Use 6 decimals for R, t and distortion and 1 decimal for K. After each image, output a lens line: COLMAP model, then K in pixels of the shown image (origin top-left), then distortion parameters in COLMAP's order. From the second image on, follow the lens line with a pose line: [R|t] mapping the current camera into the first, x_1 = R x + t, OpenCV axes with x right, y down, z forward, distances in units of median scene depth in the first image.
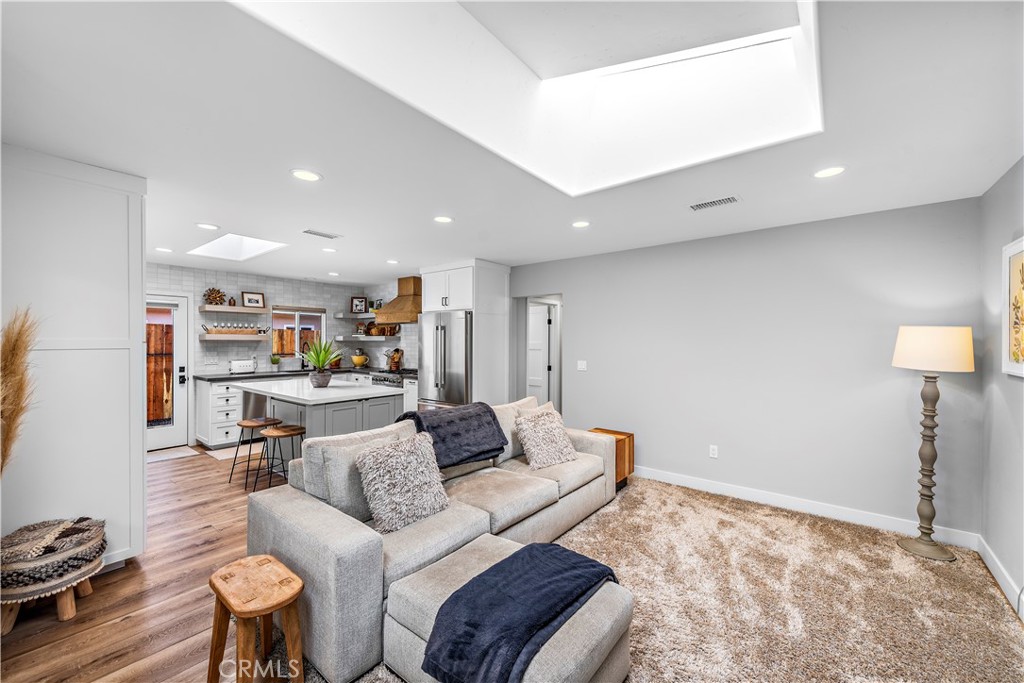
lens RADIAL K [[403.9, 0, 514.5], [0, 403.9, 341.9], [0, 0, 1]] dist [0.009062, -0.000060]
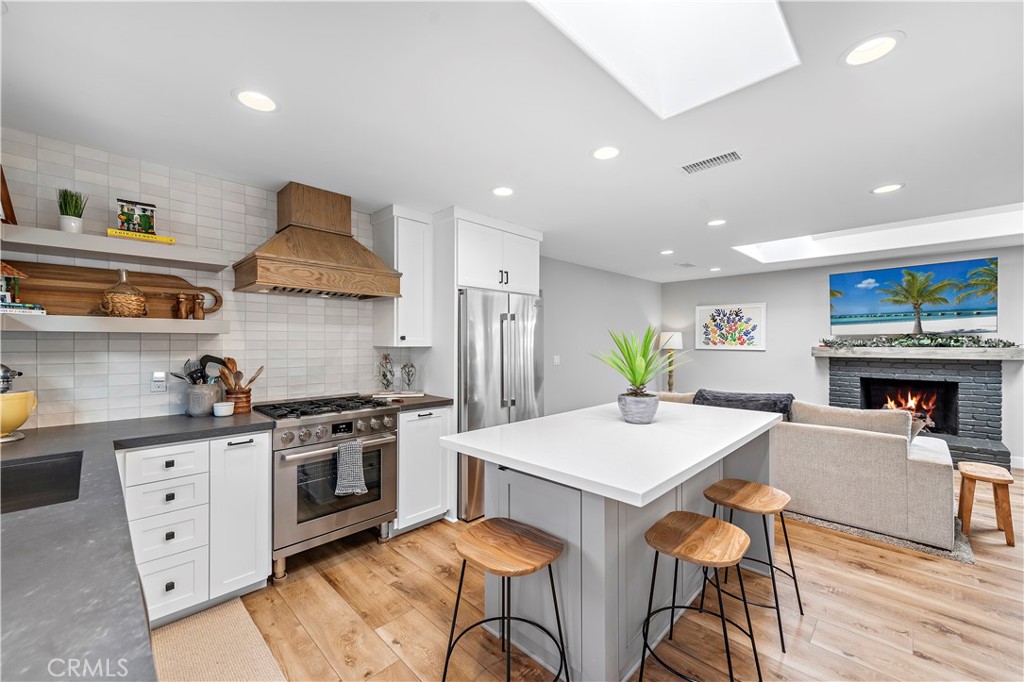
lens RADIAL K [[403.9, 0, 516.6], [0, 403.9, 343.5], [0, 0, 1]] dist [0.009062, -0.000060]
pose [[0.103948, -0.009483, 0.994538, -0.738138], [0.001505, 0.999955, 0.009378, 0.003170], [-0.994582, 0.000522, 0.103957, 0.801405]]
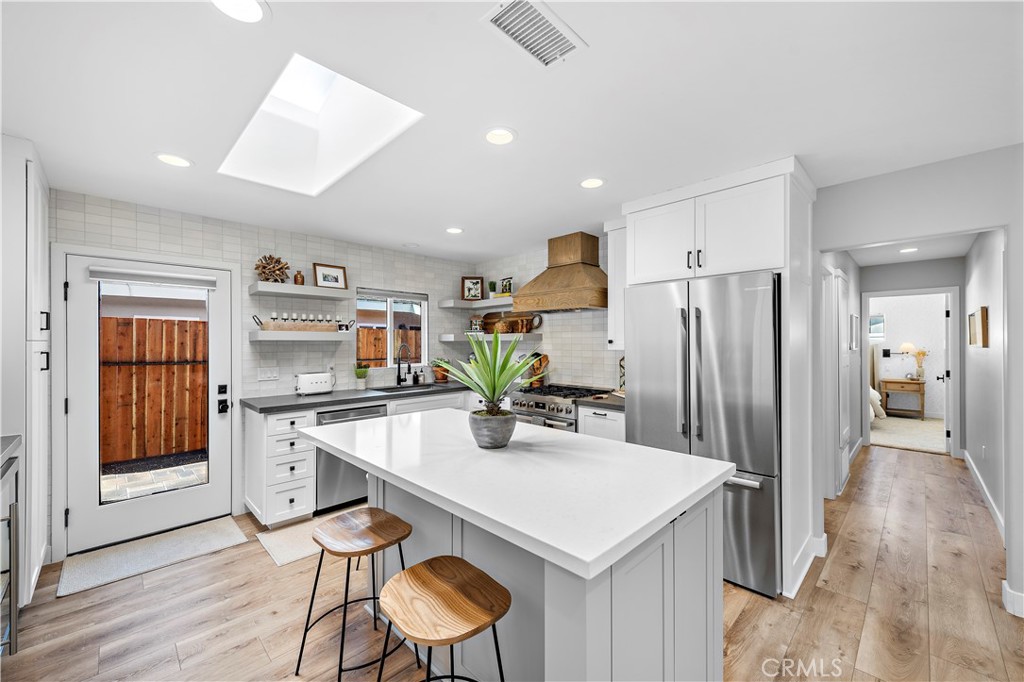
lens RADIAL K [[403.9, 0, 515.7], [0, 403.9, 340.7], [0, 0, 1]] dist [0.009062, -0.000060]
pose [[0.993540, -0.008472, -0.113168, -0.293569], [0.007547, 0.999935, -0.008602, 0.003269], [0.113234, 0.007693, 0.993539, 0.416966]]
